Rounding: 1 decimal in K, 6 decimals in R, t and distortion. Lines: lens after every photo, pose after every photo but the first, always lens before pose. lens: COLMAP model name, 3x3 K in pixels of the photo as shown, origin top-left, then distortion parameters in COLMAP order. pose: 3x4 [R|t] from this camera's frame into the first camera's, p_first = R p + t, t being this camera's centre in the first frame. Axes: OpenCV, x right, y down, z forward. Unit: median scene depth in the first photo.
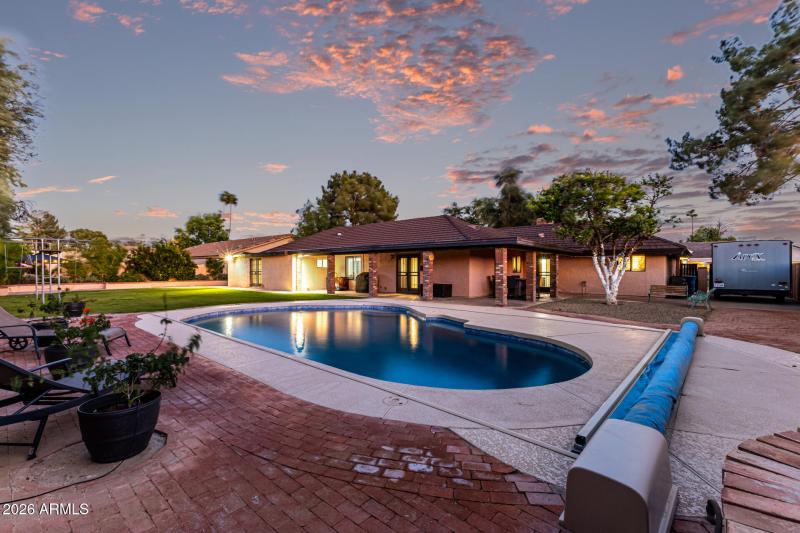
lens RADIAL K [[352.6, 0, 400.7], [0, 352.6, 266.3], [0, 0, 1]] dist [0.000127, 0.000155]
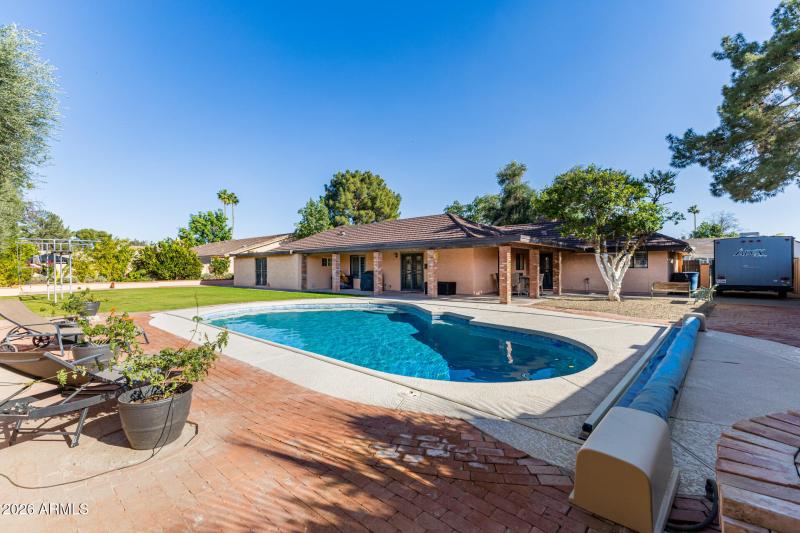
lens RADIAL K [[354.1, 0, 397.4], [0, 354.1, 265.5], [0, 0, 1]] dist [0.000054, -0.000053]
pose [[0.999942, -0.006236, -0.008823, -0.015743], [0.006271, 0.999973, 0.003903, -0.001369], [0.008798, -0.003958, 0.999953, -0.022262]]
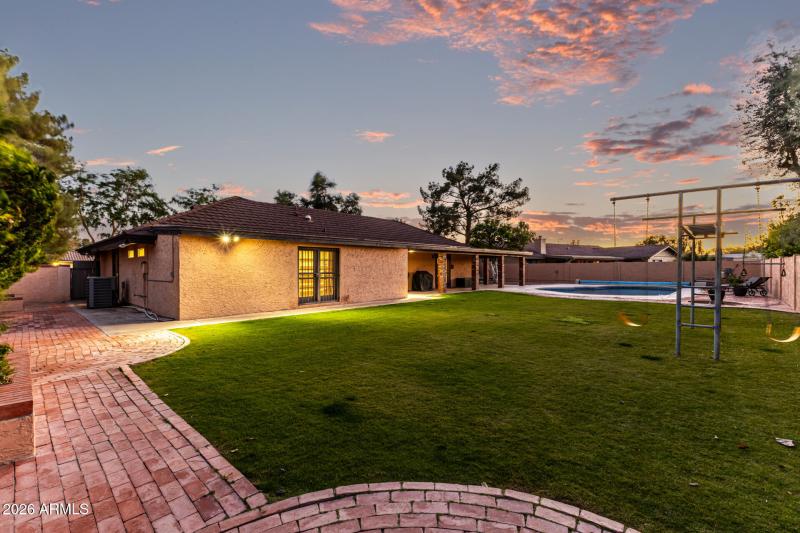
lens RADIAL K [[348.2, 0, 400.0], [0, 348.2, 266.5], [0, 0, 1]] dist [0.000913, -0.000459]
pose [[0.044616, -0.000061, 0.999004, -1.581710], [-0.010748, 0.999942, 0.000541, 0.006898], [-0.998946, -0.010761, 0.044613, 1.473074]]
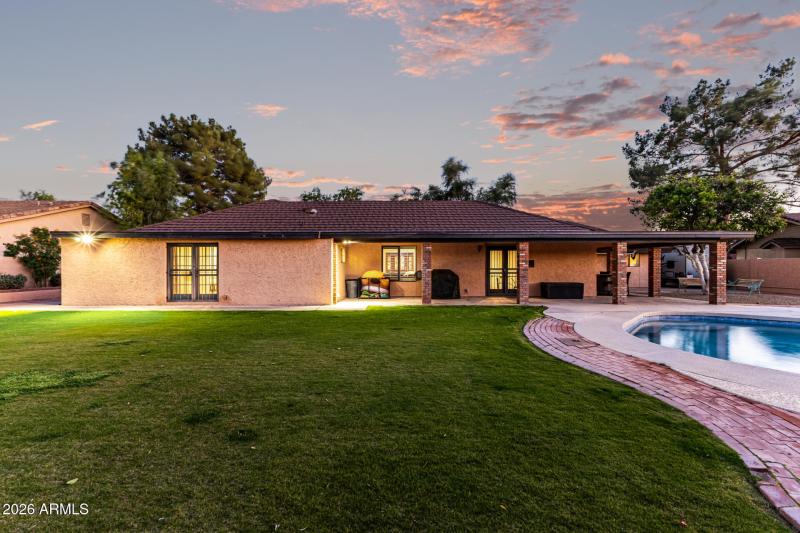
lens RADIAL K [[347.3, 0, 399.6], [0, 347.3, 265.1], [0, 0, 1]] dist [0.001343, -0.000480]
pose [[0.766856, -0.001869, 0.641817, -0.857348], [-0.007043, 0.999911, 0.011328, 0.001663], [-0.641781, -0.013207, 0.766774, 0.756021]]
